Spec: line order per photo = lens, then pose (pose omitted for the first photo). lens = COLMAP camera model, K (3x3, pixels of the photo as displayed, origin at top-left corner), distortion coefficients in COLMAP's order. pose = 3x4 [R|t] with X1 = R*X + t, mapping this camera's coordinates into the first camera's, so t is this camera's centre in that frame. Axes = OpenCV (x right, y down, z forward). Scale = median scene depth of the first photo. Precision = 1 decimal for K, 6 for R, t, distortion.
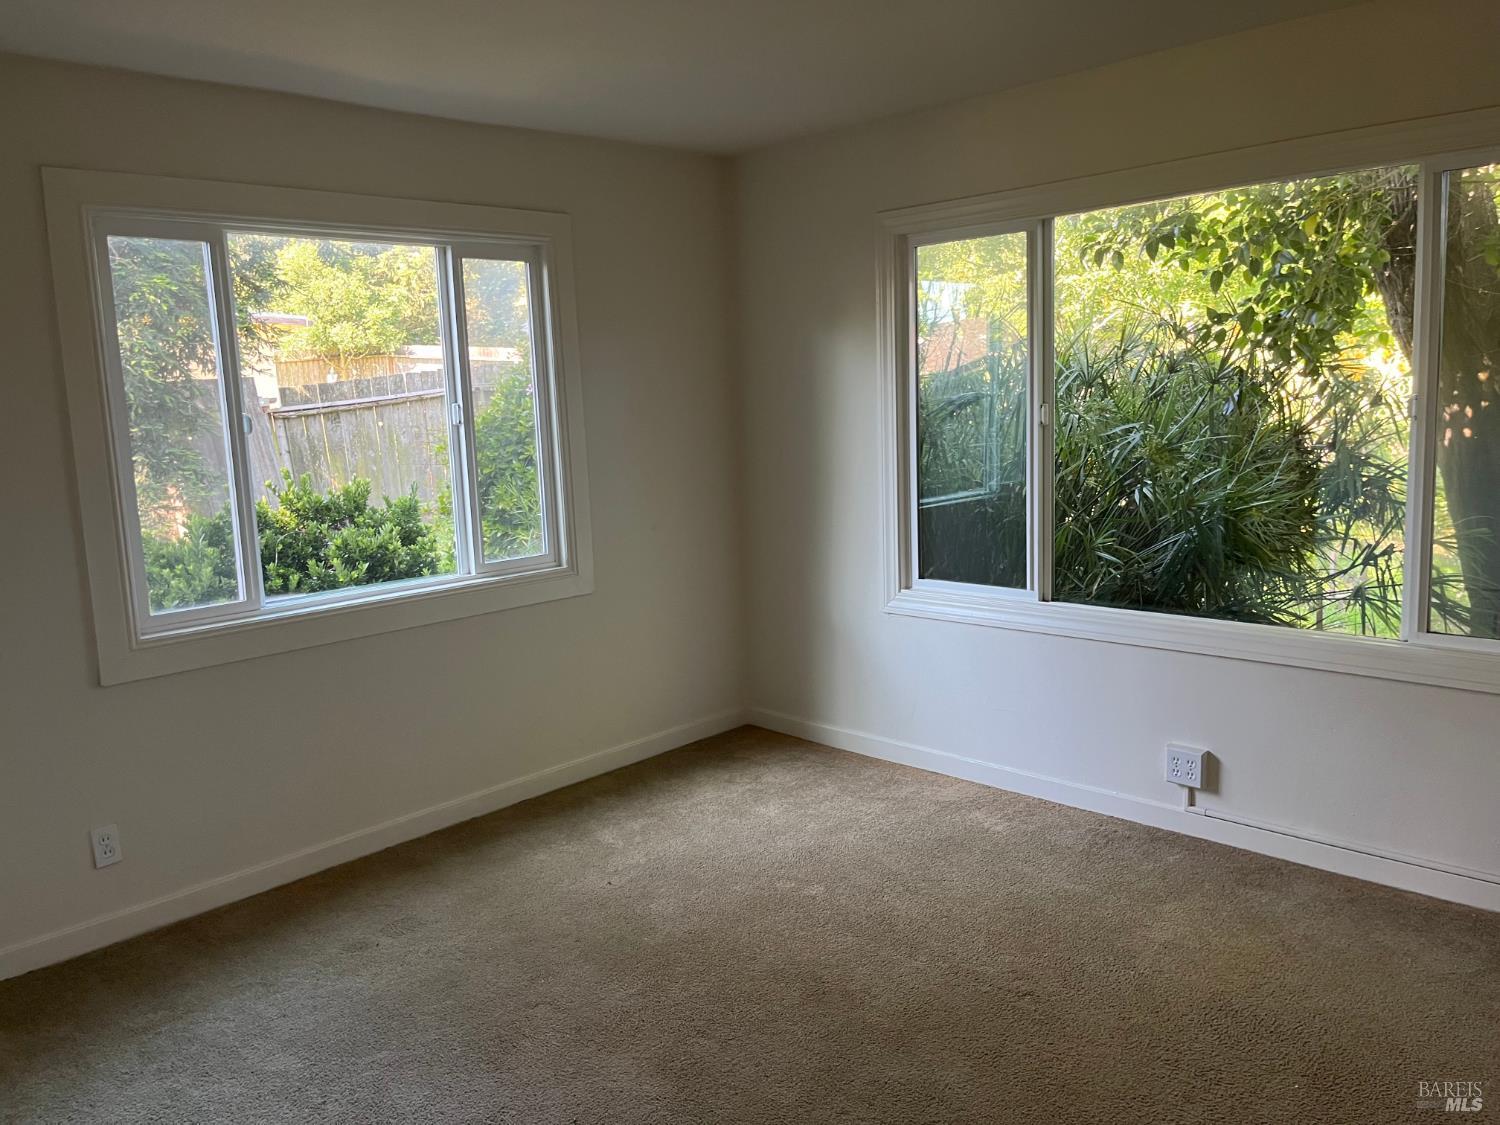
lens RADIAL K [[1159.3, 0, 760.7], [0, 1159.3, 562.3], [0, 0, 1]] dist [0.062494, -0.083592]
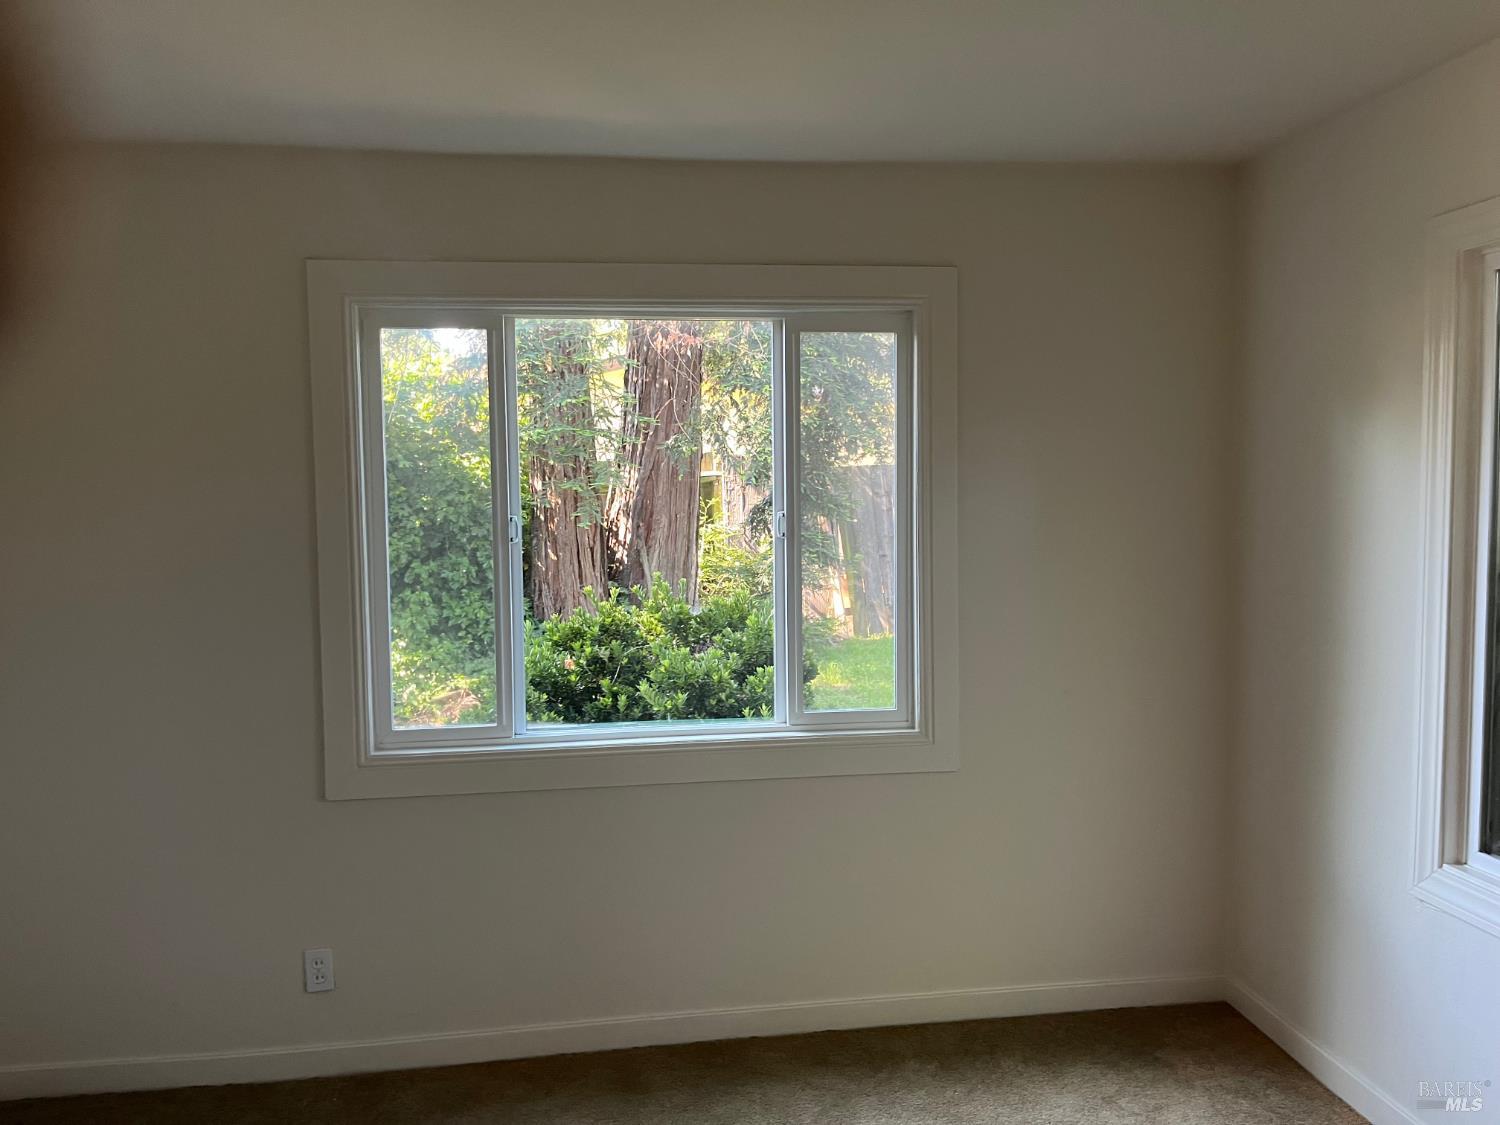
lens RADIAL K [[1159.3, 0, 745.8], [0, 1159.3, 563.3], [0, 0, 1]] dist [0.062494, -0.083592]
pose [[0.786005, 0.068695, -0.614391, 0.206176], [-0.111725, 0.993228, -0.031880, -0.069945], [0.608040, 0.093701, 0.788357, 0.344893]]
